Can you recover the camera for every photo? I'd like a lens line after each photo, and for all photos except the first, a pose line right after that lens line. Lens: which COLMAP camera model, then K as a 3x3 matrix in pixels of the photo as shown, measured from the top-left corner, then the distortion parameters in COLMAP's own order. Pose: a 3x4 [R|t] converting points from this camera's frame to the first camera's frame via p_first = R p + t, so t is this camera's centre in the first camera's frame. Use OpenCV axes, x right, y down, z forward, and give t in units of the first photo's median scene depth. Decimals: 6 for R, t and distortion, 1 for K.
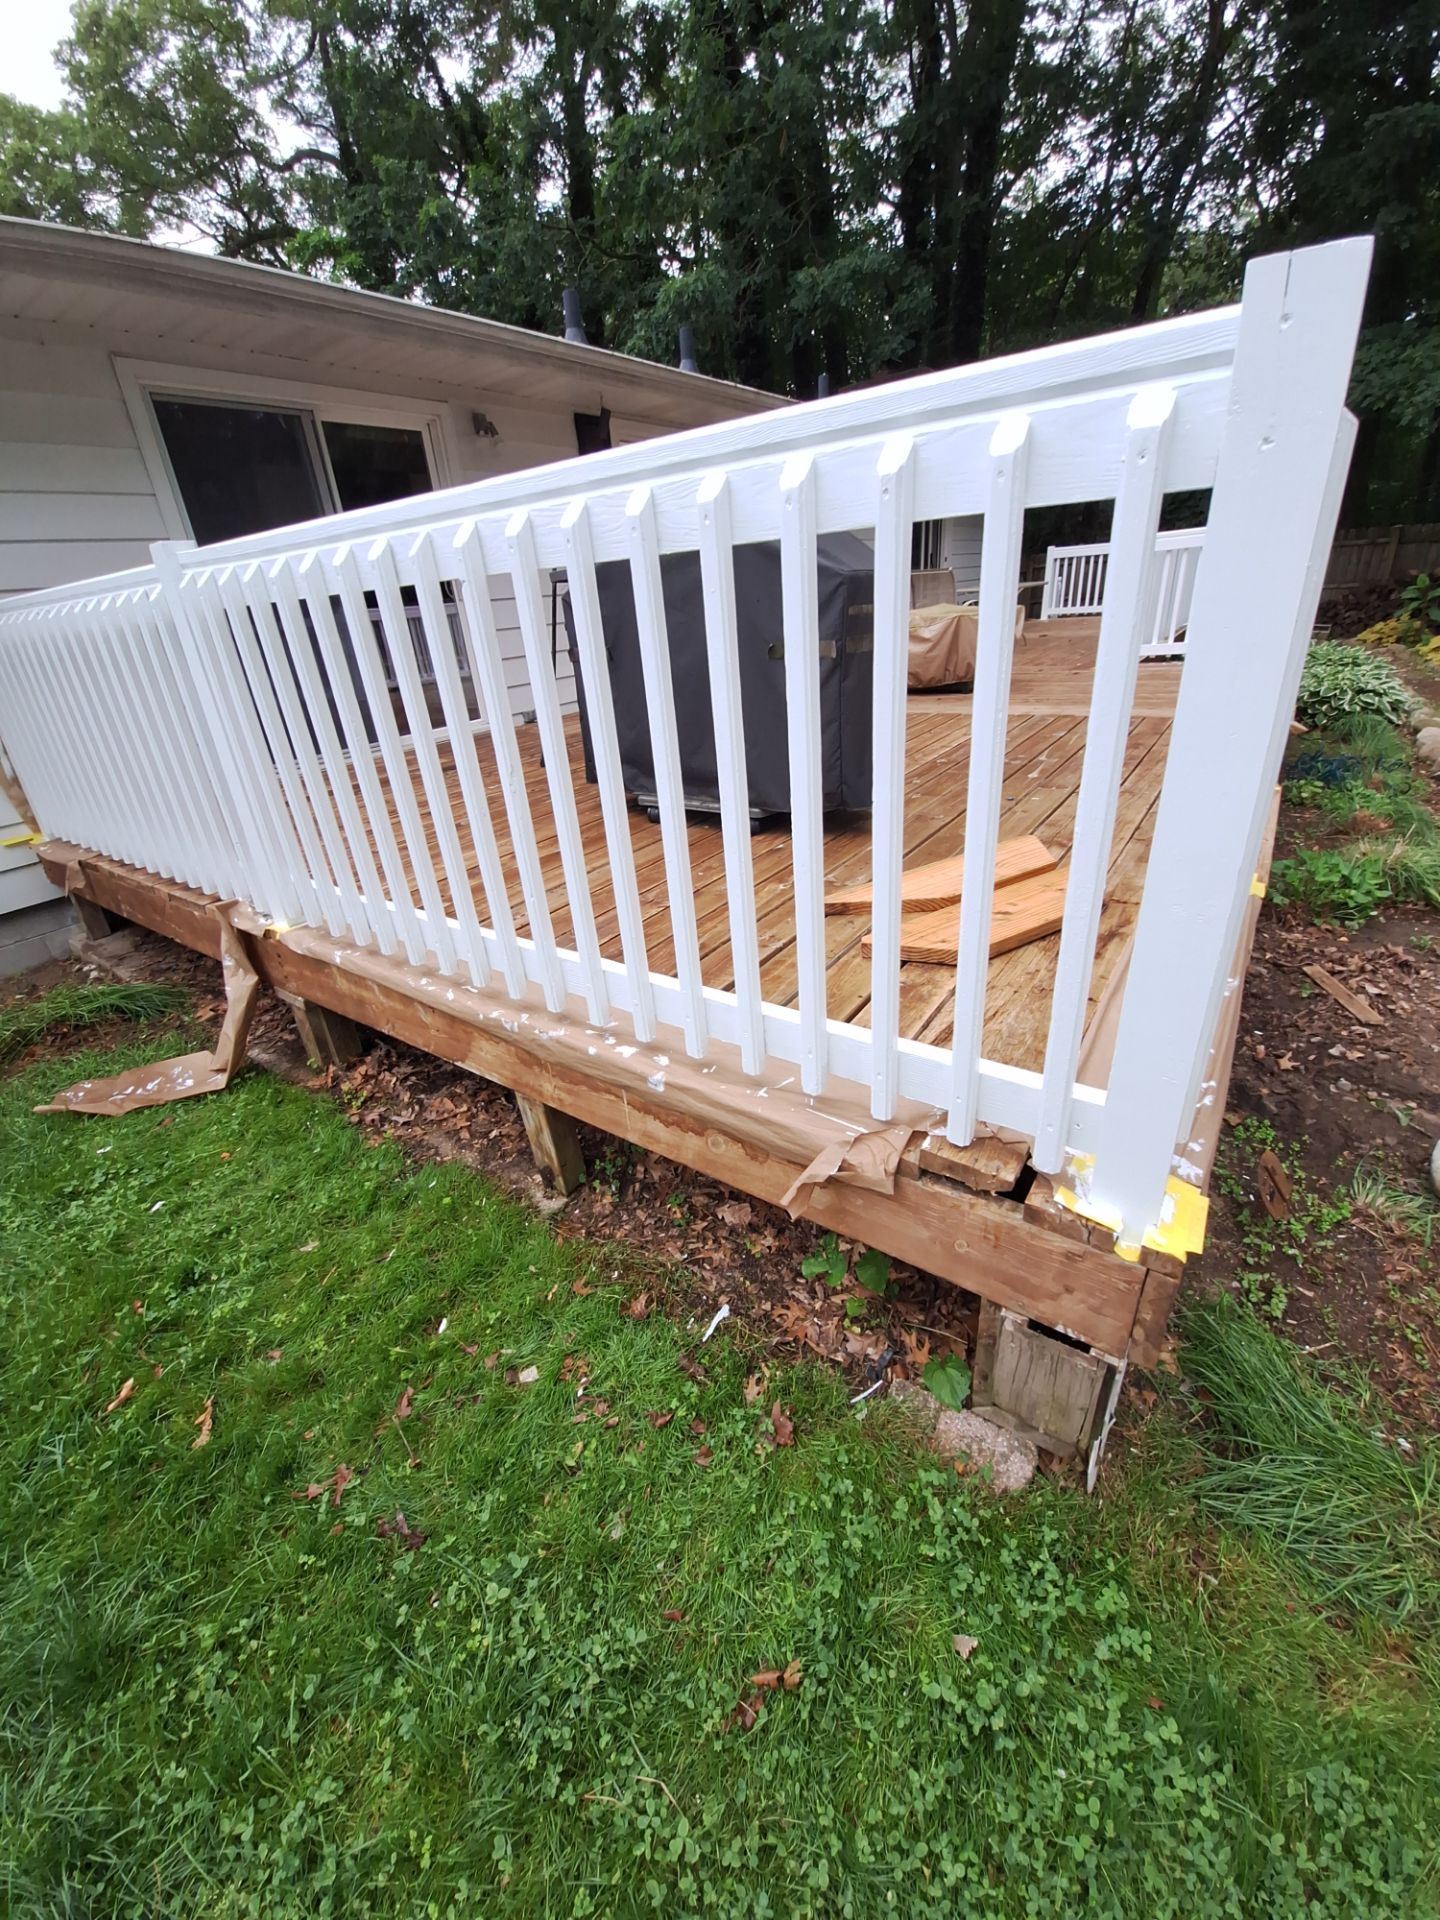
lens RADIAL K [[749.9, 0, 726.8], [0, 749.9, 948.9], [0, 0, 1]] dist [0.009179, -0.000137]
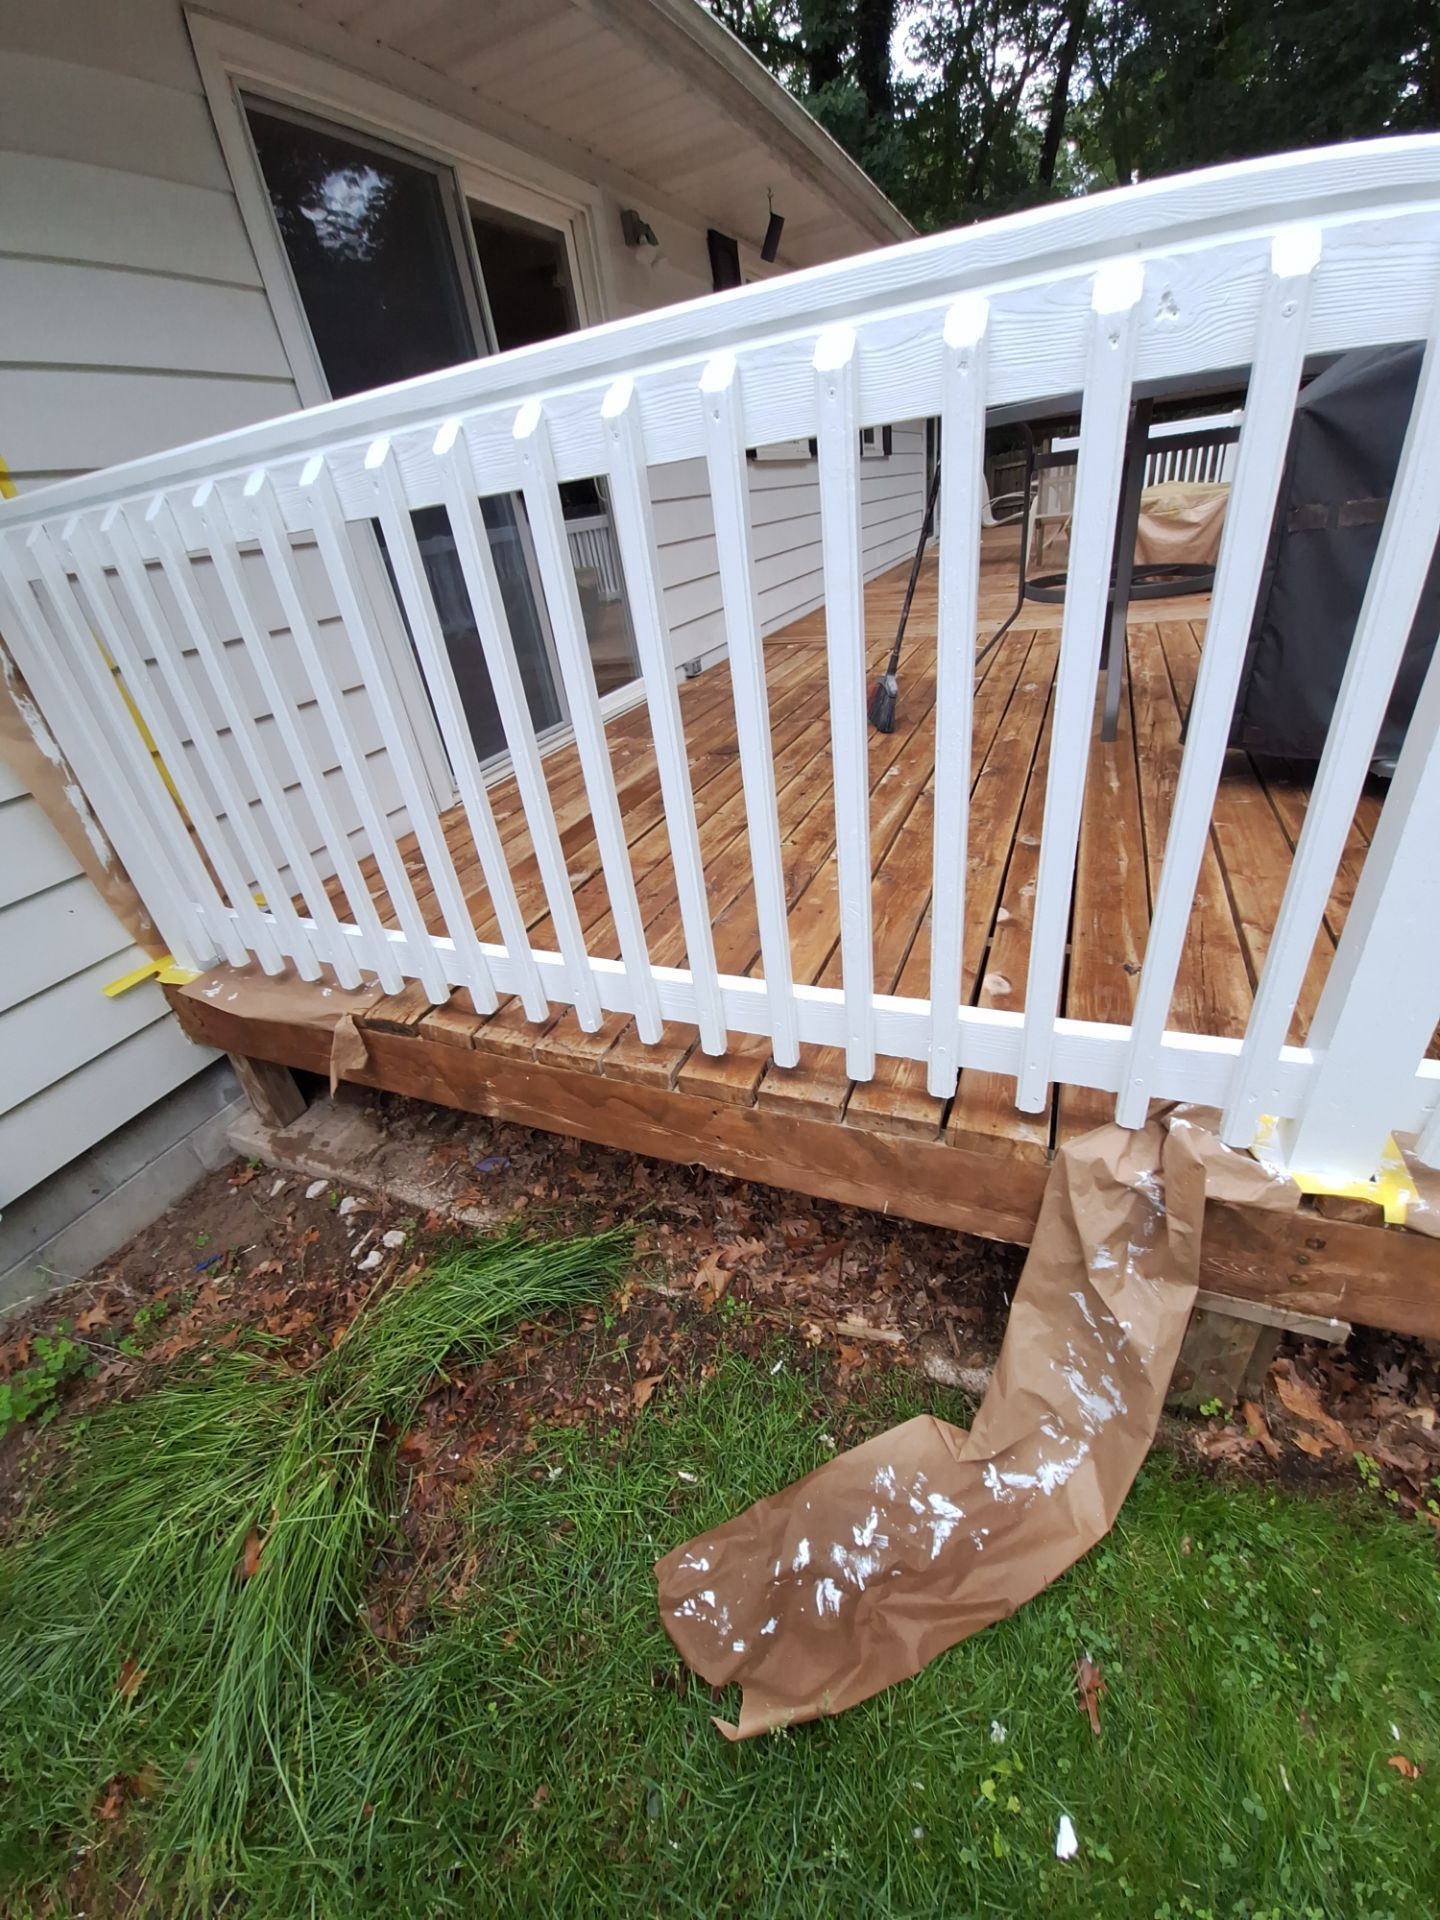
lens RADIAL K [[764.8, 0, 704.3], [0, 764.8, 956.5], [0, 0, 1]] dist [-0.004037, -0.000627]
pose [[0.983579, -0.125989, 0.129225, -0.207517], [0.117439, 0.990480, 0.071809, -0.049943], [-0.137042, -0.055454, 0.989012, 0.142514]]
